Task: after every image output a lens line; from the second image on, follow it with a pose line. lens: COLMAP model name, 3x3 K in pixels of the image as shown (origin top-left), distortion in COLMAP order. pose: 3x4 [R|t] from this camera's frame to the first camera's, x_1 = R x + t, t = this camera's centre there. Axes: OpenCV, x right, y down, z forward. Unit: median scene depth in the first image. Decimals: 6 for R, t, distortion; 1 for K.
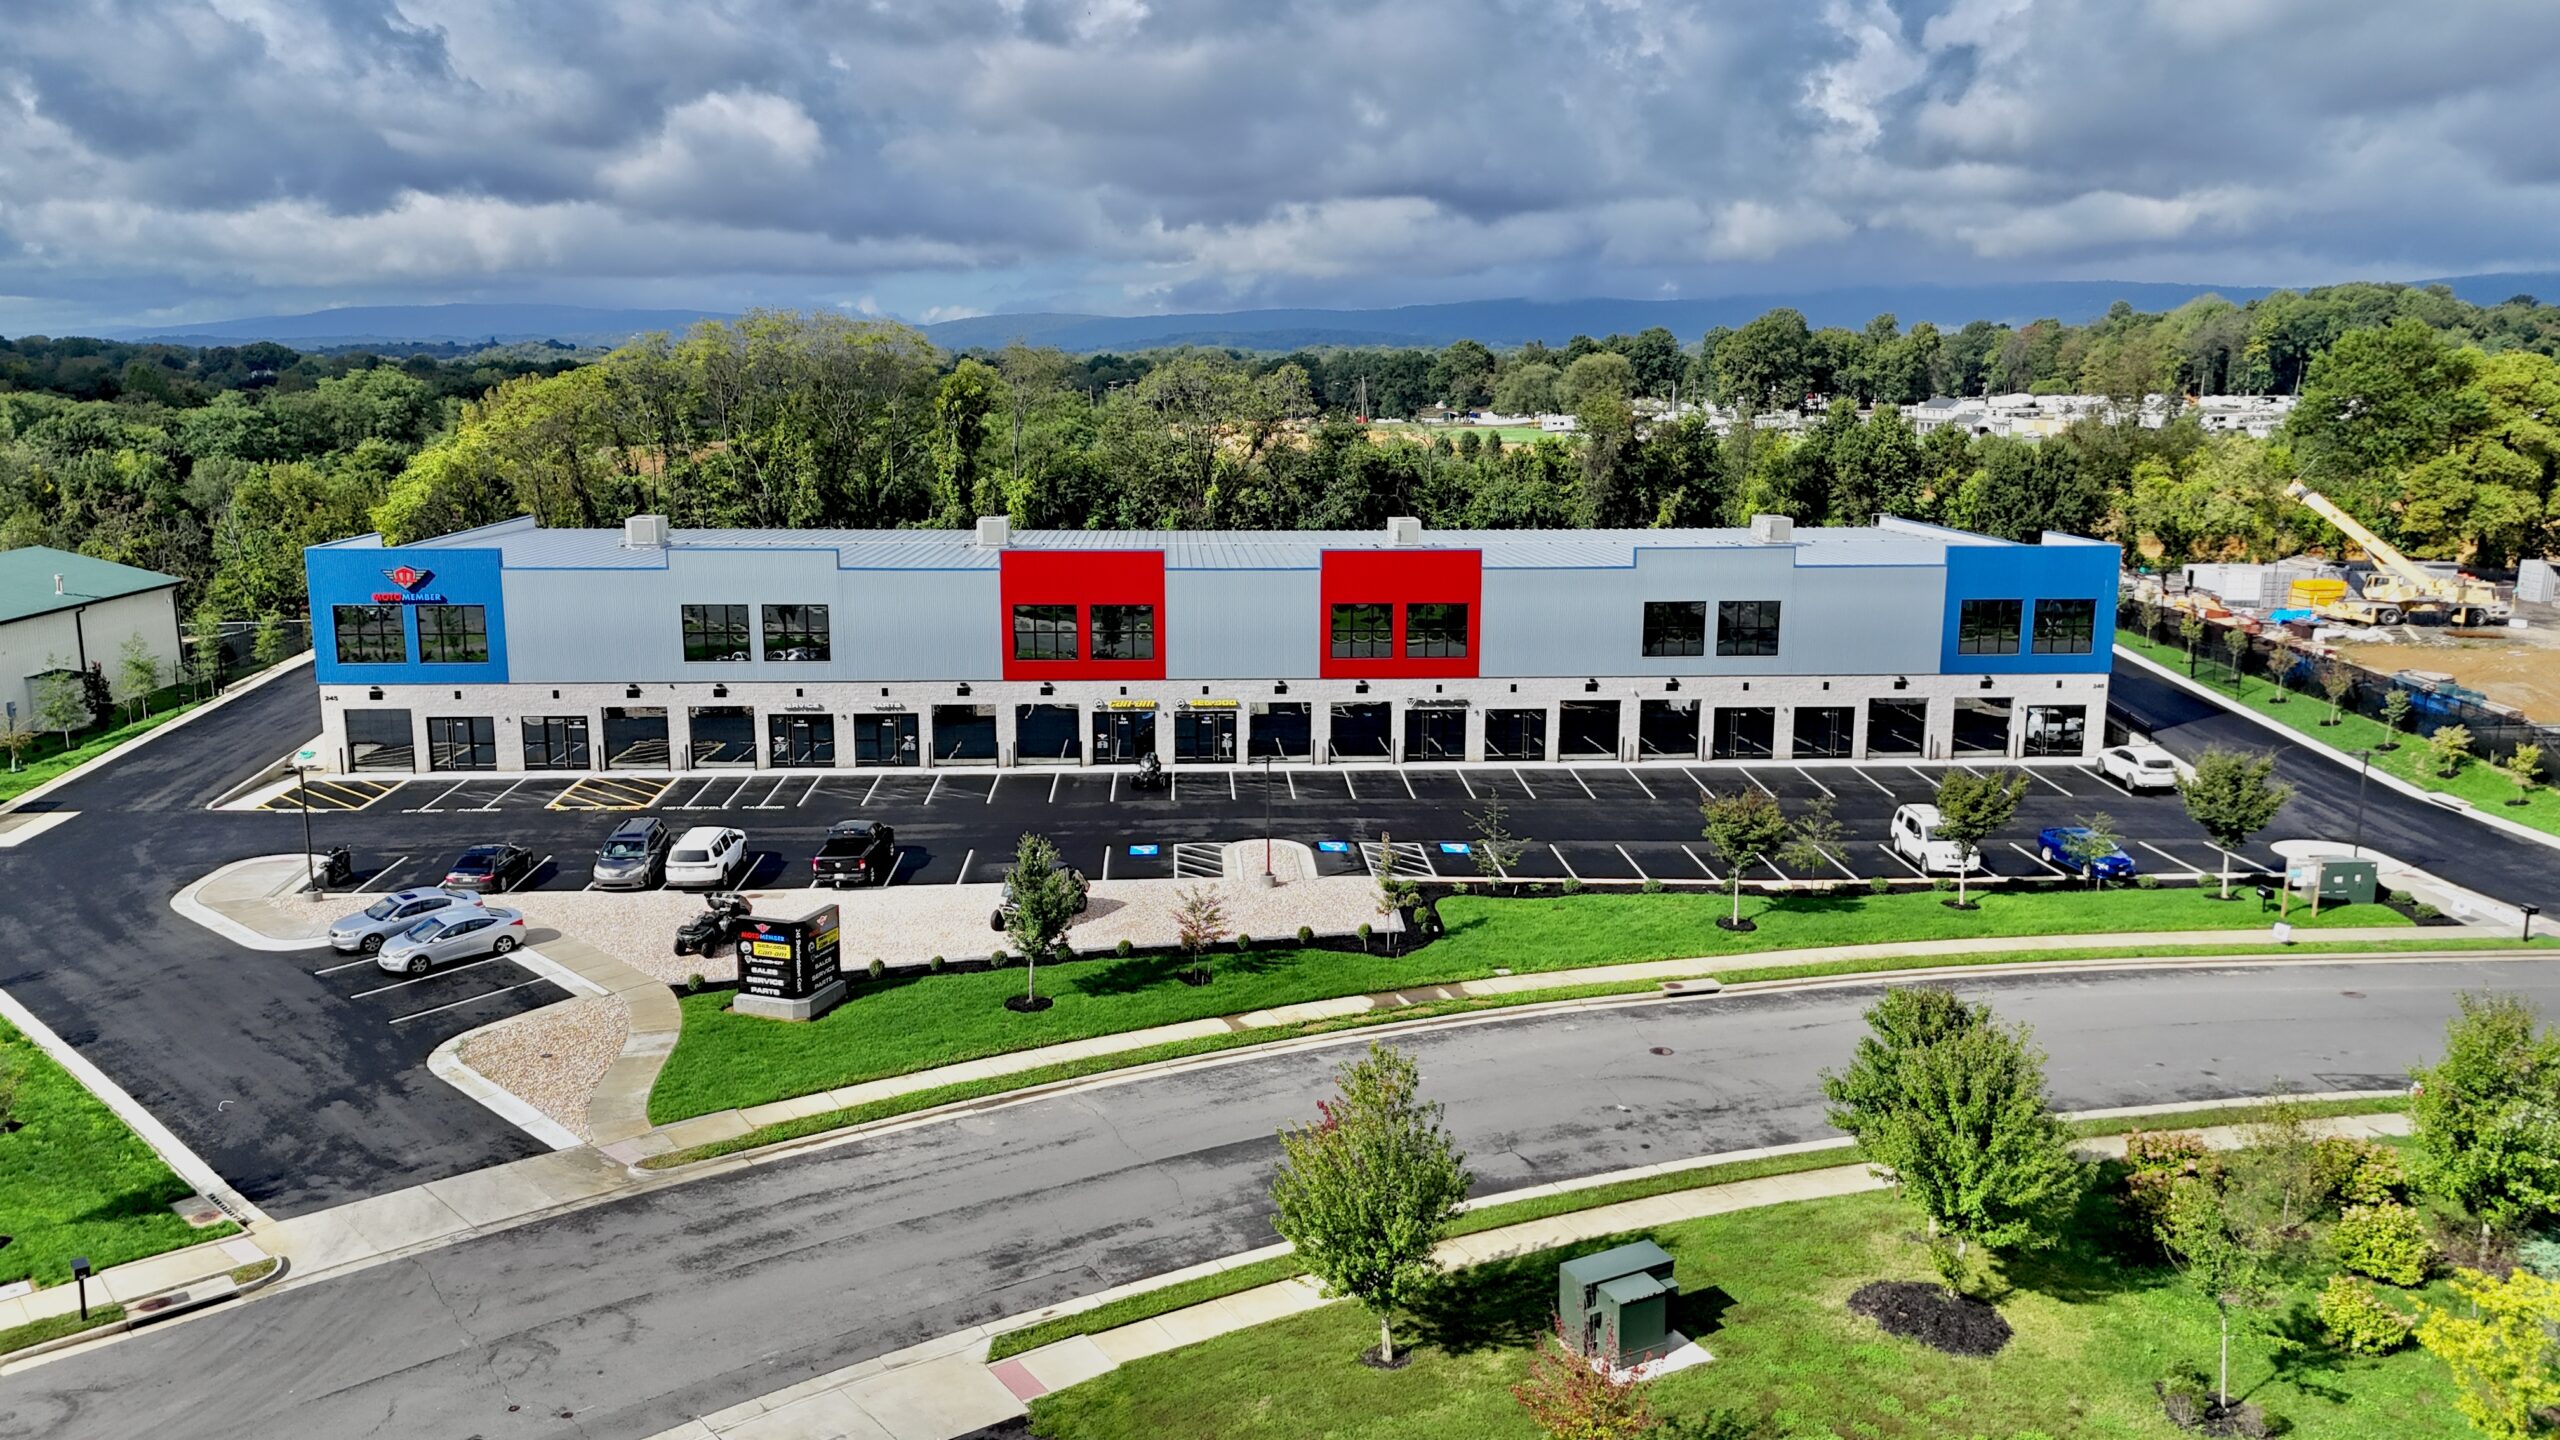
lens RADIAL K [[1880.6, 0, 1291.0], [0, 1880.6, 717.2], [0, 0, 1]] dist [0.091251, -0.095273]
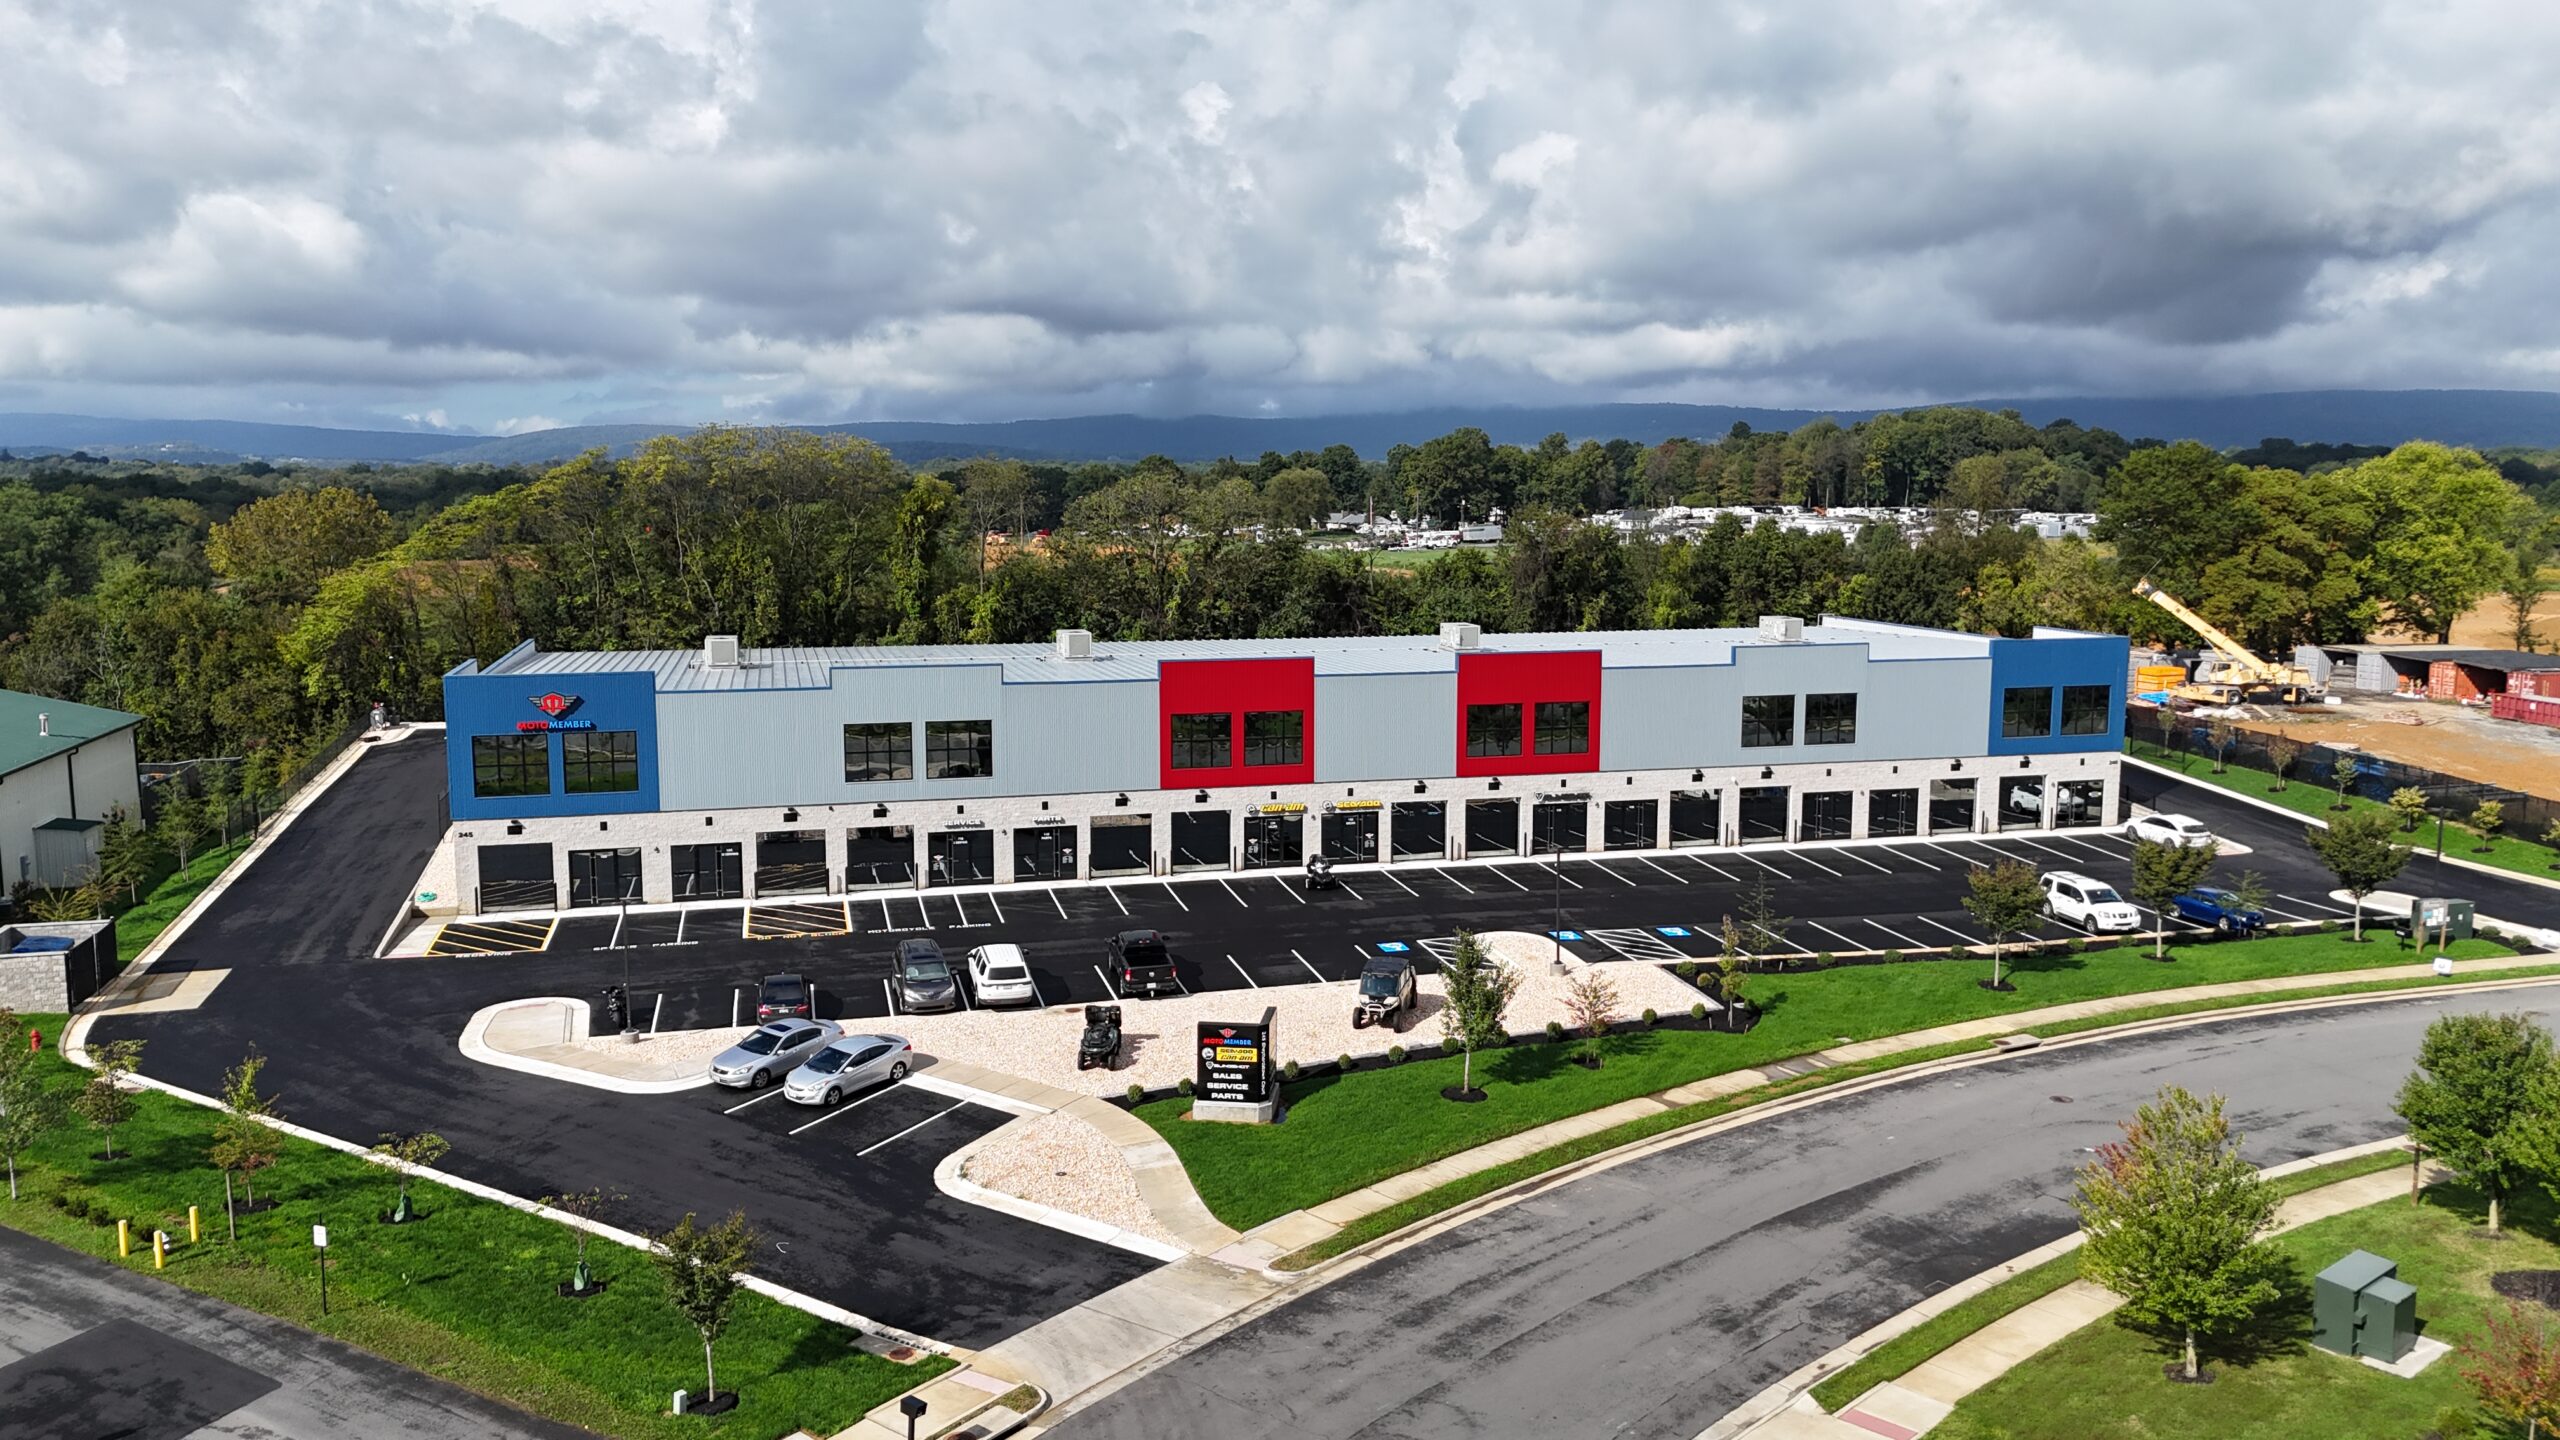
lens RADIAL K [[1880.6, 0, 1291.0], [0, 1880.6, 717.2], [0, 0, 1]] dist [0.091251, -0.095273]
pose [[0.979007, -0.027324, 0.201989, -0.303888], [0.039160, 0.997727, -0.054837, -0.000351], [-0.200031, 0.061595, 0.977852, -0.000582]]
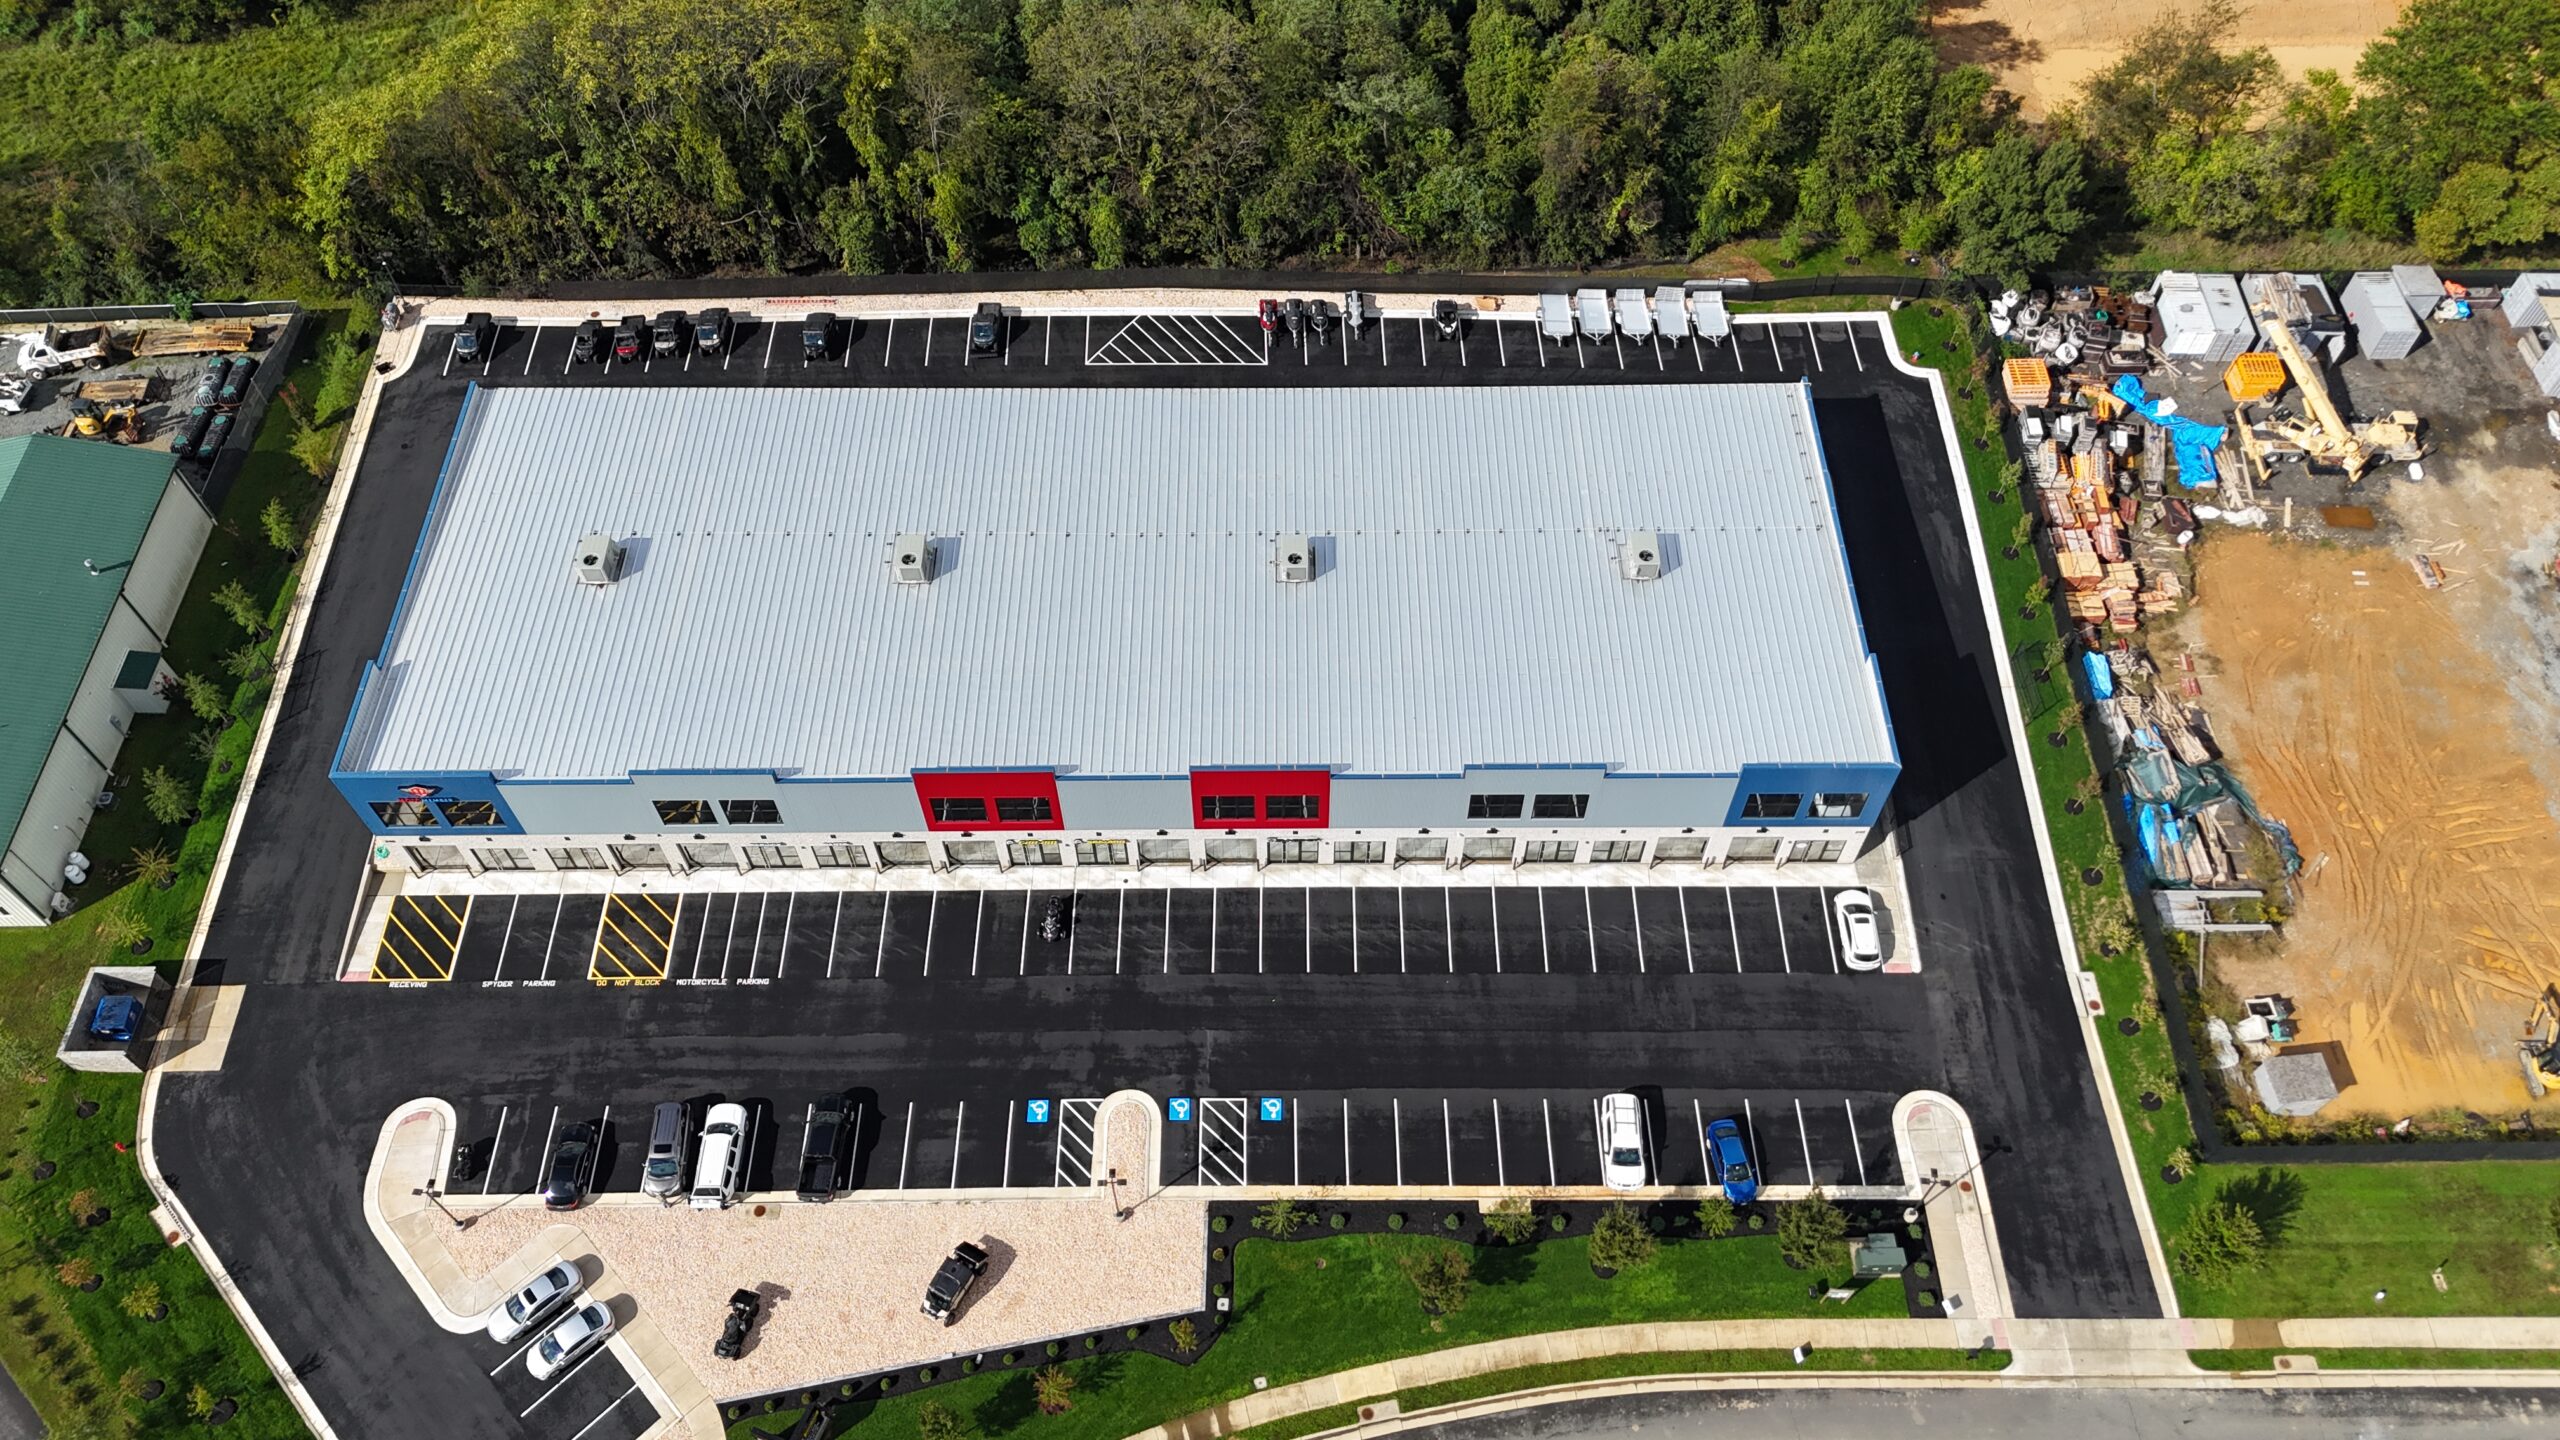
lens RADIAL K [[1880.6, 0, 1291.0], [0, 1880.6, 717.2], [0, 0, 1]] dist [0.091251, -0.095273]
pose [[0.998435, 0.047278, -0.029883, 0.116957], [-0.012634, 0.711131, 0.702946, -0.979576], [0.054484, -0.701468, 0.710615, 0.219220]]
